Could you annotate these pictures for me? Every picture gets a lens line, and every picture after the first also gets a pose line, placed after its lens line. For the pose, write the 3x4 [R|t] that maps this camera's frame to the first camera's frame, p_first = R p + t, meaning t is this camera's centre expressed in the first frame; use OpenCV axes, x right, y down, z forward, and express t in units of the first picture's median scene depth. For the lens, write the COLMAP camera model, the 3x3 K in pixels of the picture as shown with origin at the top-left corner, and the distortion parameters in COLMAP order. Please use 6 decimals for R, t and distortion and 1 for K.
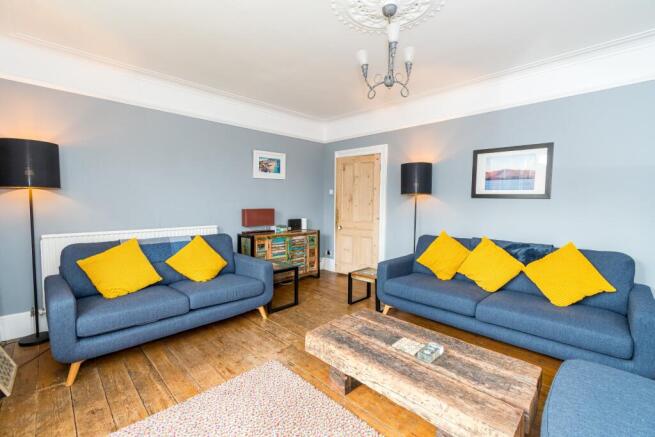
lens RADIAL K [[286.4, 0, 330.1], [0, 286.4, 214.5], [0, 0, 1]] dist [0.001706, 0.000136]
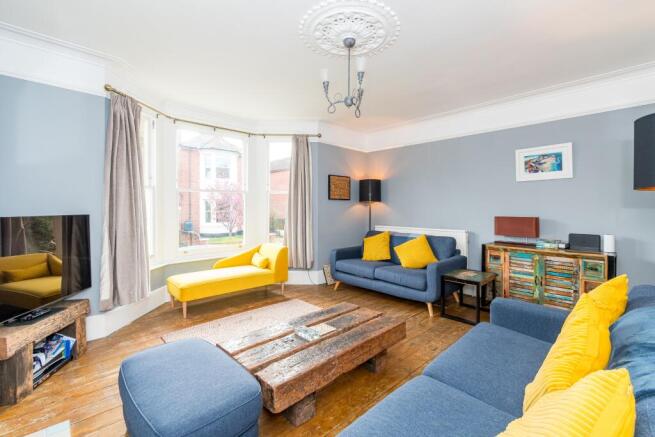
lens RADIAL K [[286.4, 0, 330.1], [0, 286.4, 214.5], [0, 0, 1]] dist [0.001706, 0.000136]
pose [[-0.003652, 0.018851, -0.999816, 0.638576], [-0.047663, 0.998683, 0.019004, -0.017190], [0.998857, 0.047724, -0.002749, 0.452257]]
